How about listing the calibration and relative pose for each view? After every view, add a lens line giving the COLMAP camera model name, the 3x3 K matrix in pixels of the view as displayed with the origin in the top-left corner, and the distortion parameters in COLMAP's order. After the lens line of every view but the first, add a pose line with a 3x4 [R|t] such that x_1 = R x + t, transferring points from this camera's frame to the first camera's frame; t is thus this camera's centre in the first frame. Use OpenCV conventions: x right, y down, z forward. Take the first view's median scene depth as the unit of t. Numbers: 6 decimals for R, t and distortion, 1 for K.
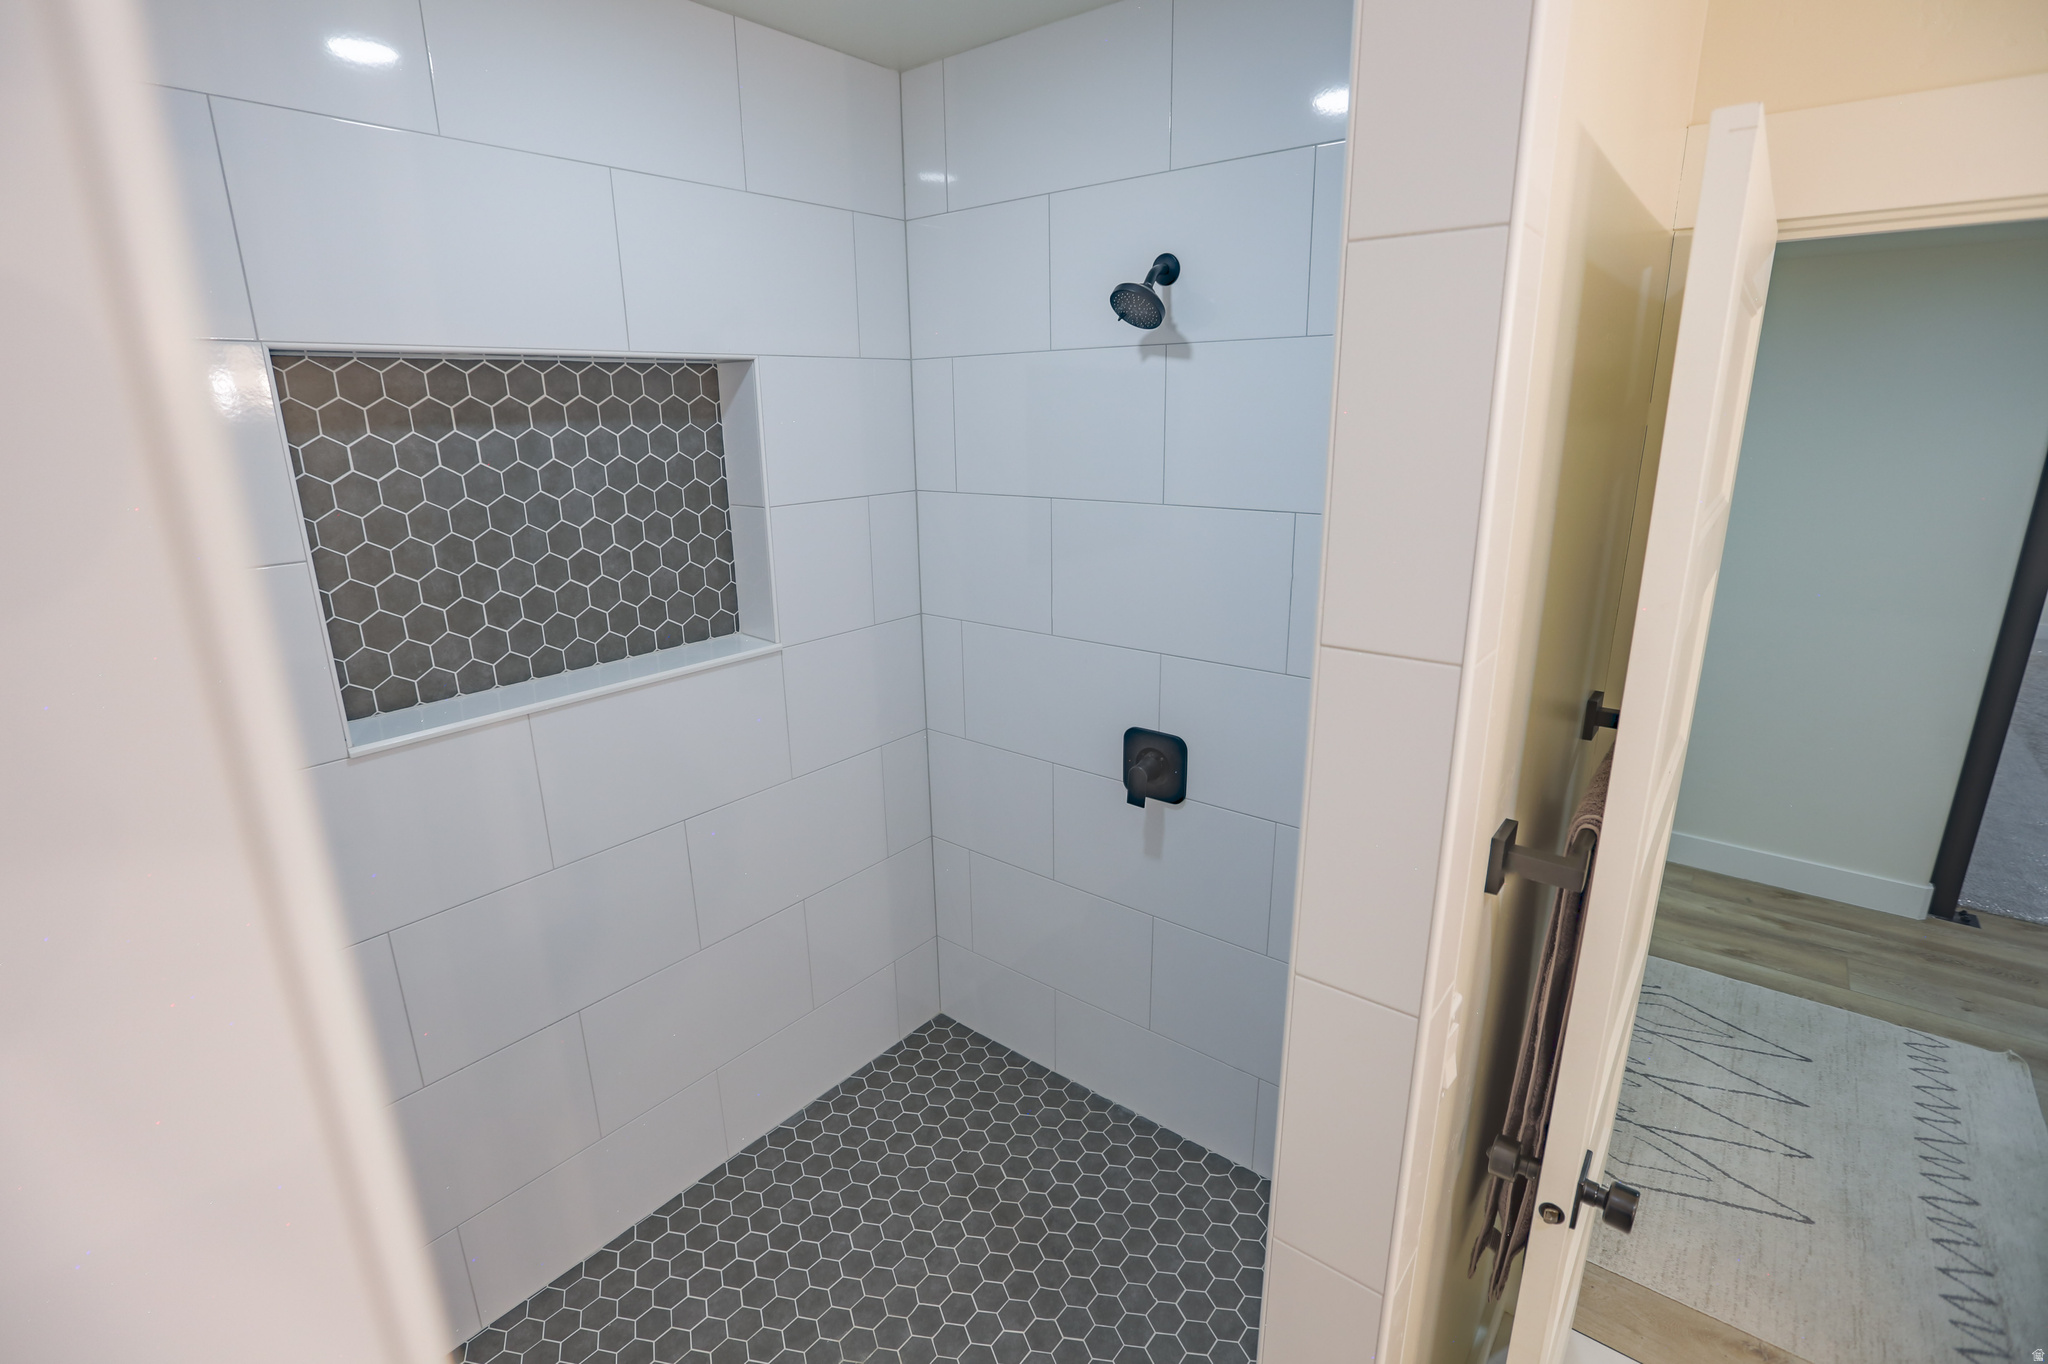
lens RADIAL K [[934.8, 0, 1015.3], [0, 934.8, 675.3], [0, 0, 1]] dist [-0.028249, 0.005044]
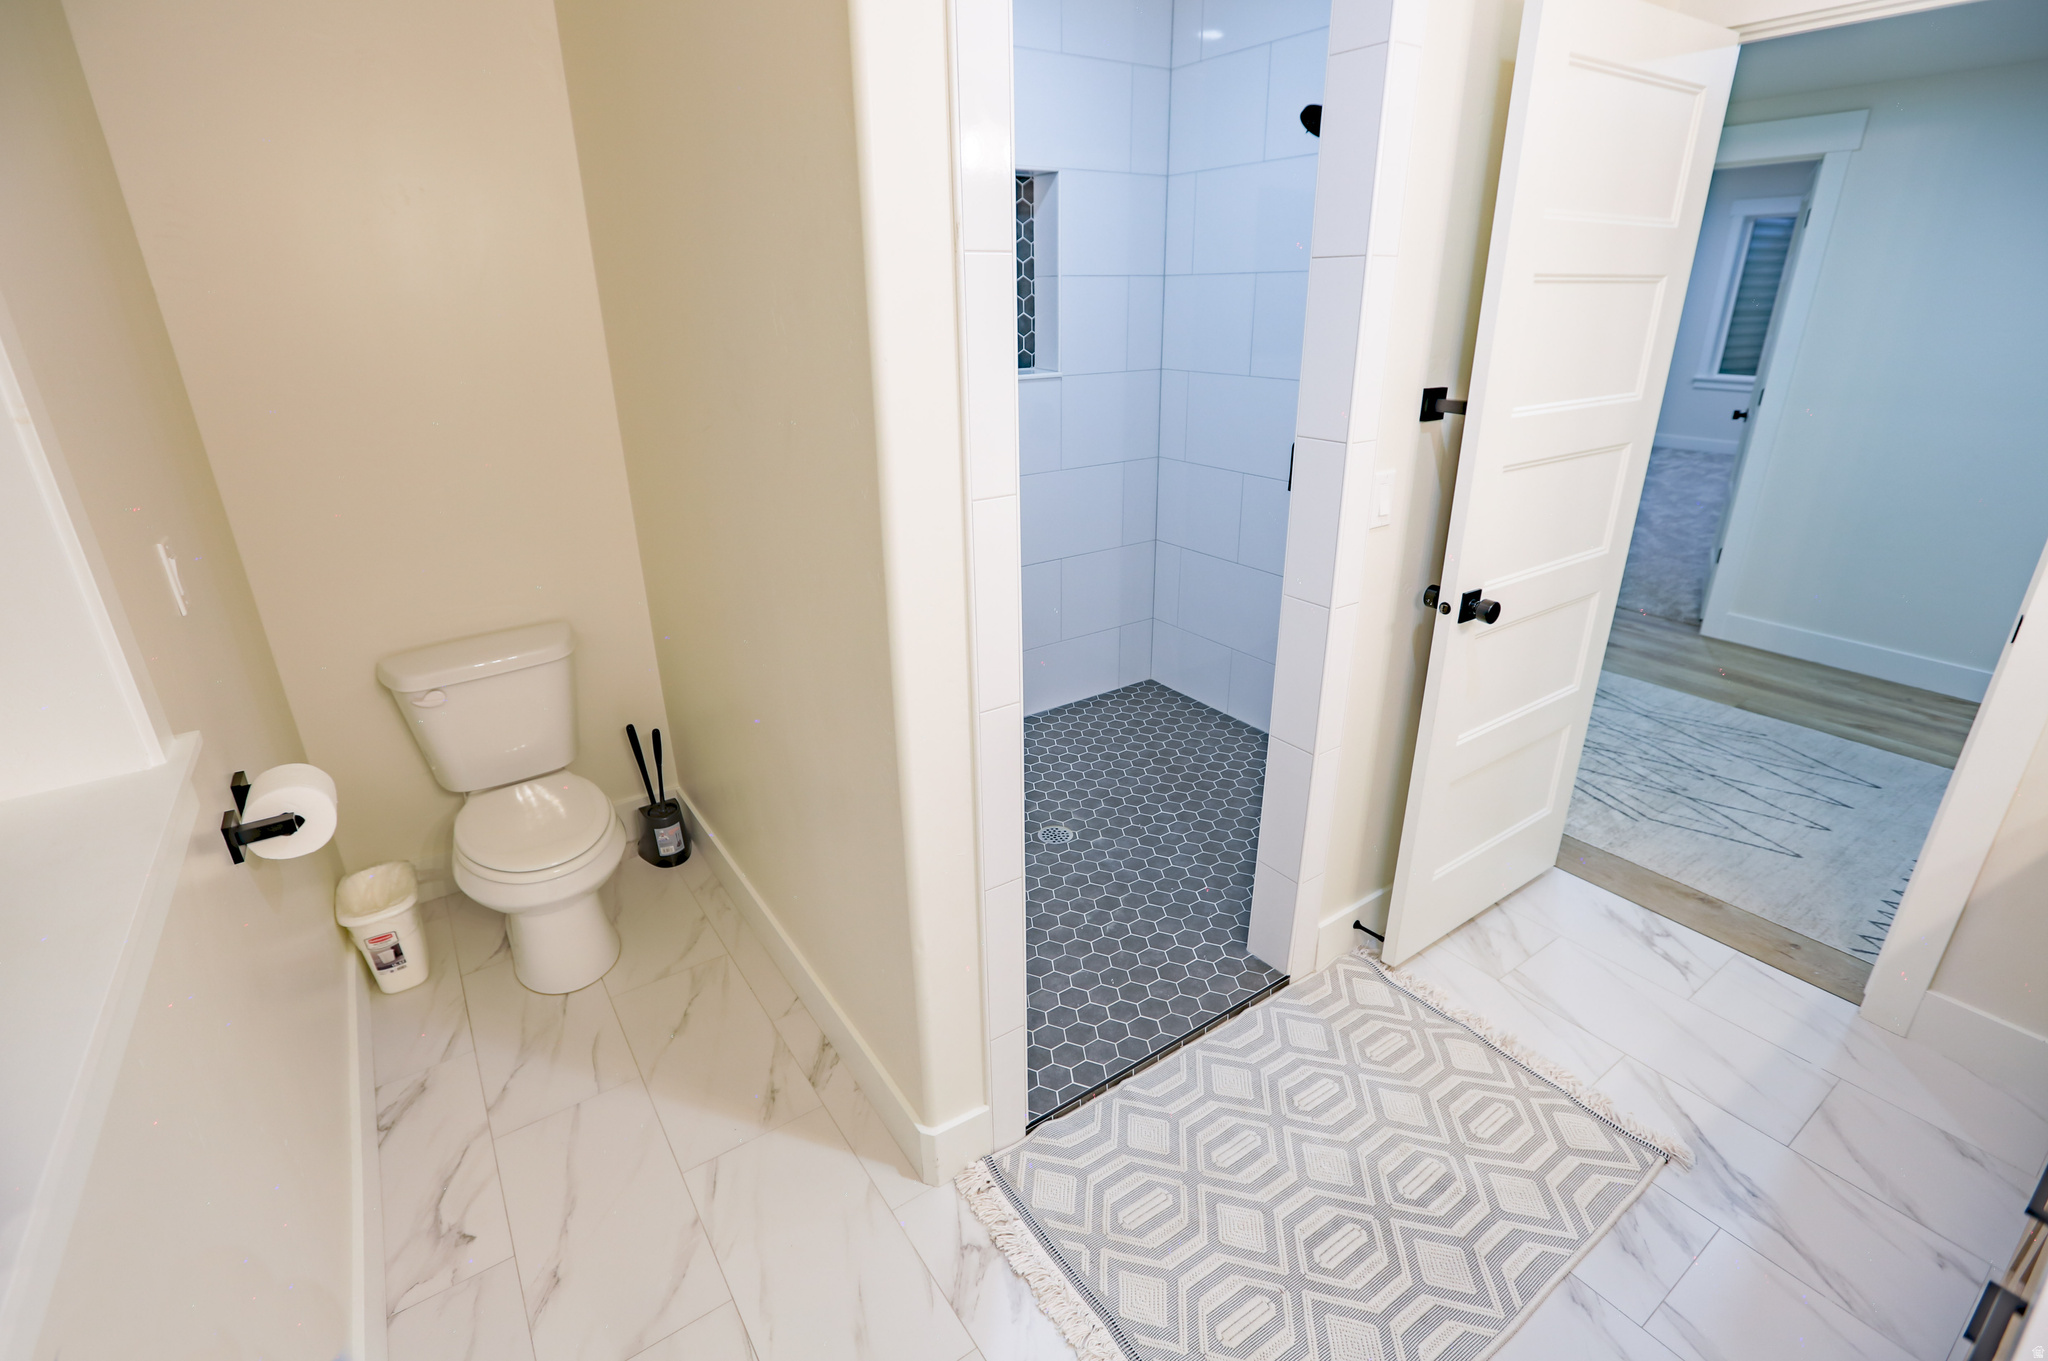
lens RADIAL K [[934.8, 0, 1028.3], [0, 934.8, 672.7], [0, 0, 1]] dist [-0.028249, 0.005044]
pose [[0.959147, 0.107673, -0.261618, 0.129715], [-0.078527, 0.989731, 0.119443, 0.247106], [0.271792, -0.094019, 0.957752, -0.448853]]
